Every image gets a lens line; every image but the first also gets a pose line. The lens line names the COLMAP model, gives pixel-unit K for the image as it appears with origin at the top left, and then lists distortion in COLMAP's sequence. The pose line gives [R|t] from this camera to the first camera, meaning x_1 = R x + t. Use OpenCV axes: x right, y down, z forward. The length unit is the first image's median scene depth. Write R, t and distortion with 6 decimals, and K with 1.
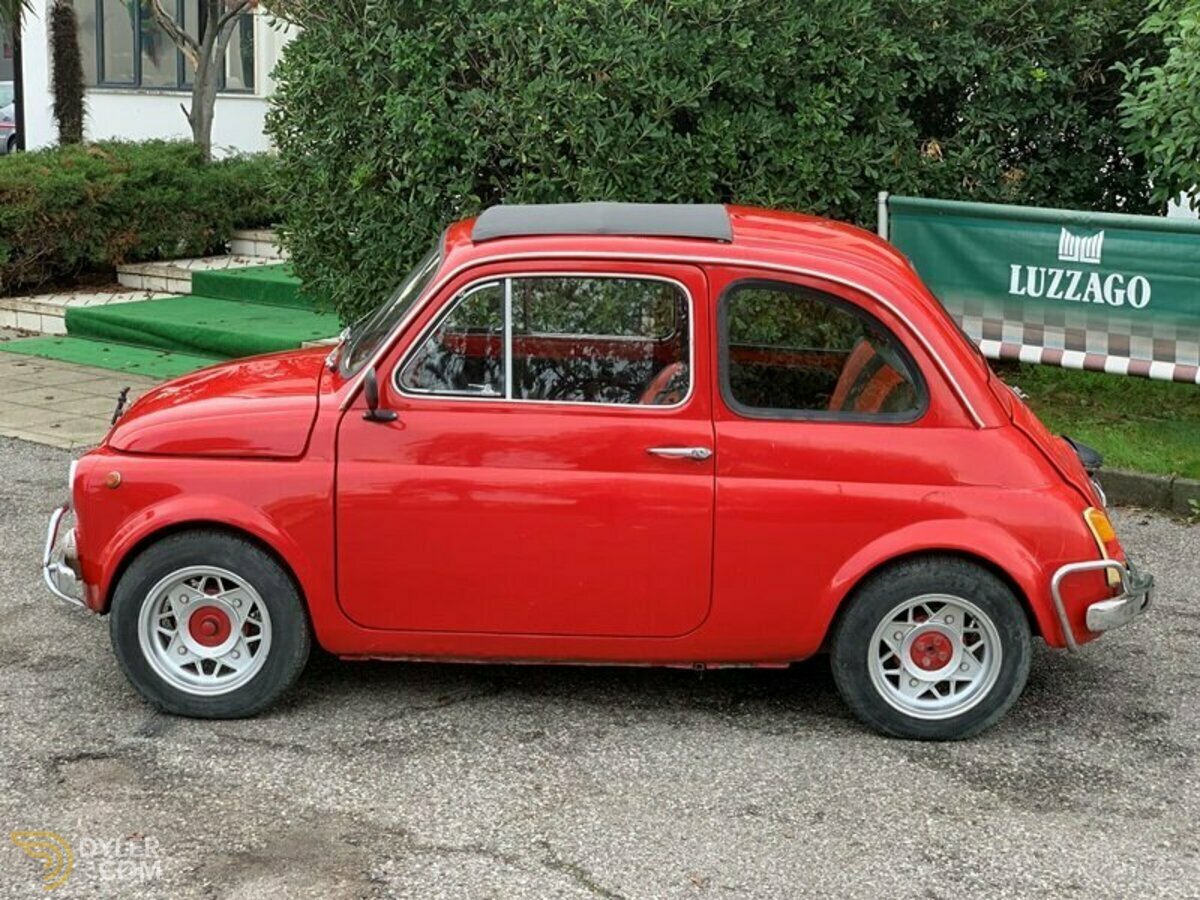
lens RADIAL K [[1806.5, 0, 608.3], [0, 1806.5, 457.9], [0, 0, 1]] dist [0.016741, 0.023795]
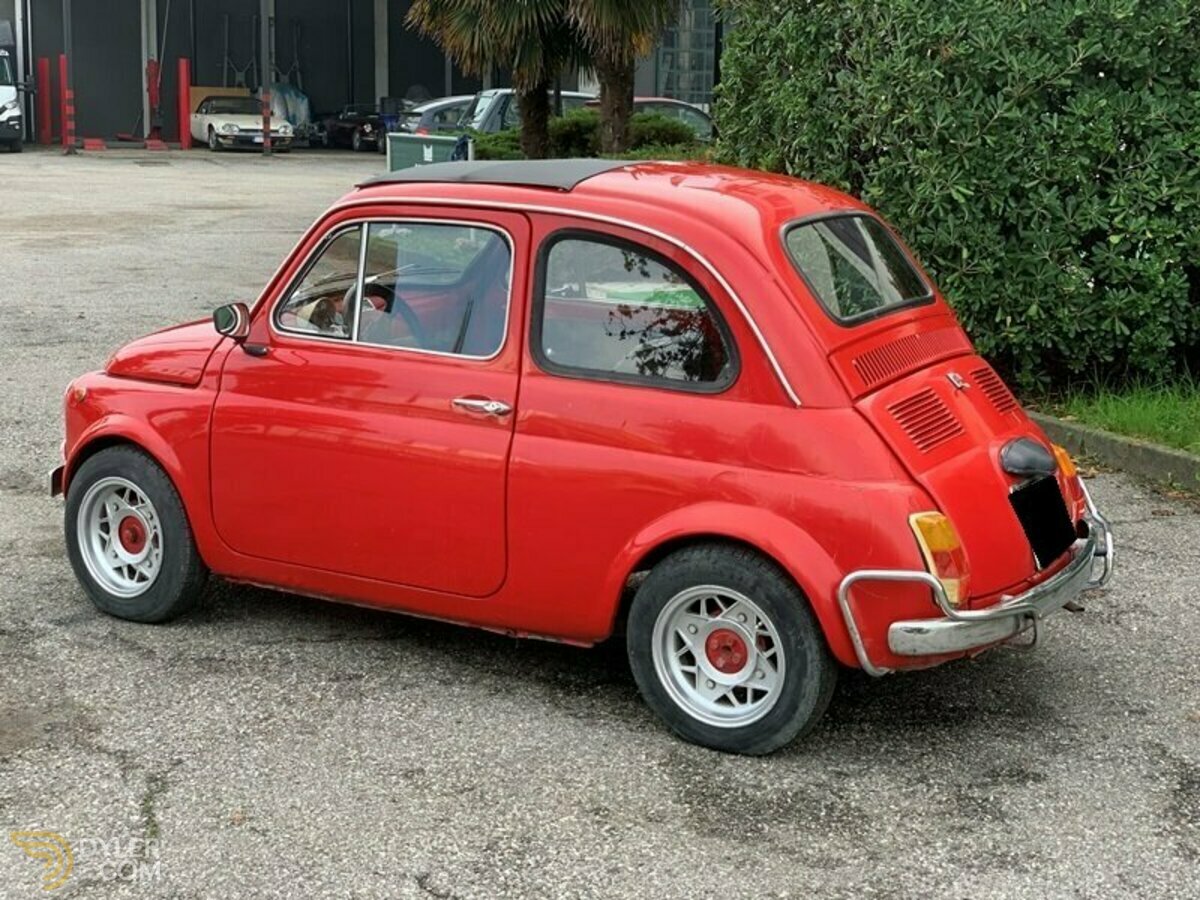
lens RADIAL K [[1806.5, 0, 608.3], [0, 1806.5, 457.9], [0, 0, 1]] dist [0.016741, 0.023795]
pose [[0.863588, 0.087968, -0.496465, 0.561640], [-0.095740, 0.995358, 0.009830, 0.008470], [0.495025, 0.039042, 0.868001, 0.190343]]
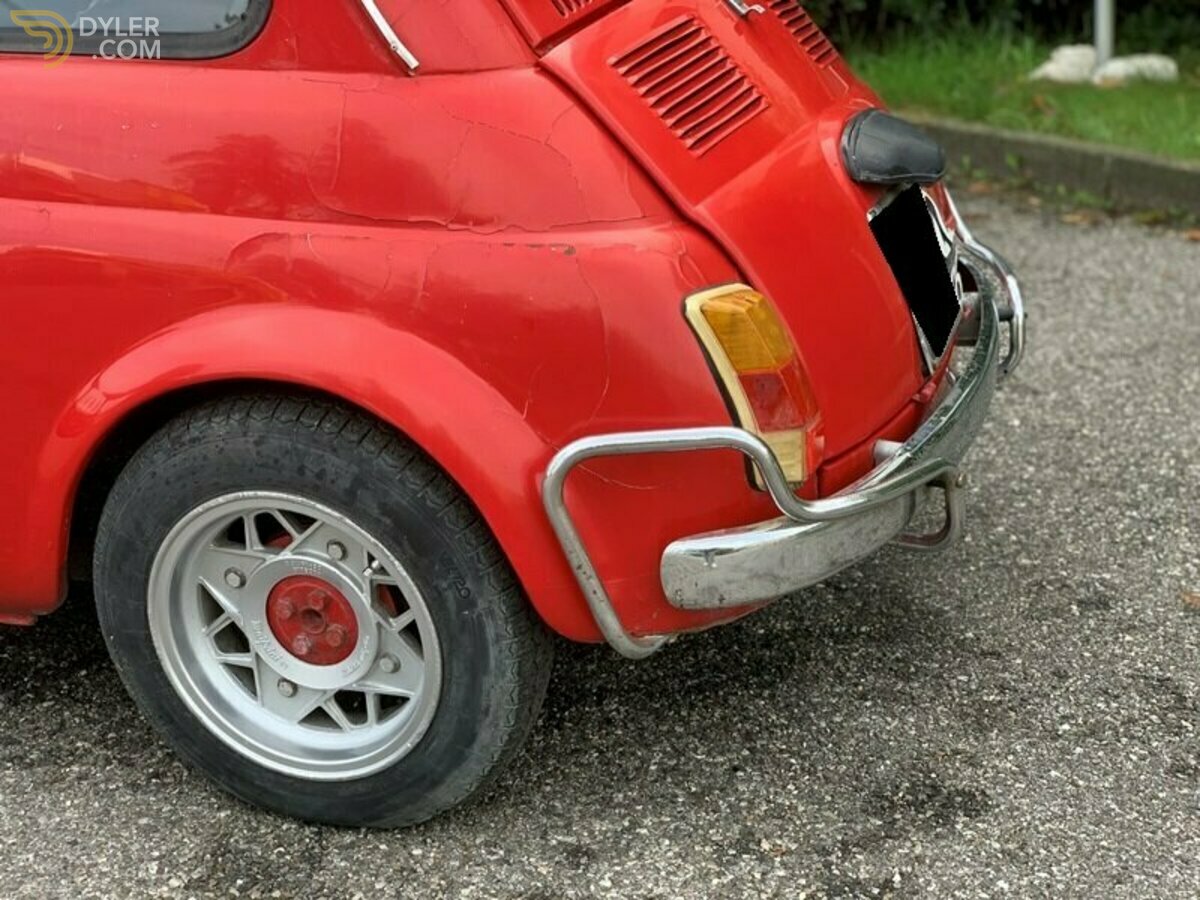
lens RADIAL K [[1803.6, 0, 613.0], [0, 1803.6, 449.7], [0, 0, 1]] dist [0.020156, 0.043666]
pose [[0.946238, 0.063238, -0.317229, 0.371822], [-0.015834, 0.988584, 0.149839, 0.004895], [0.323083, -0.136760, 0.936437, 0.636971]]
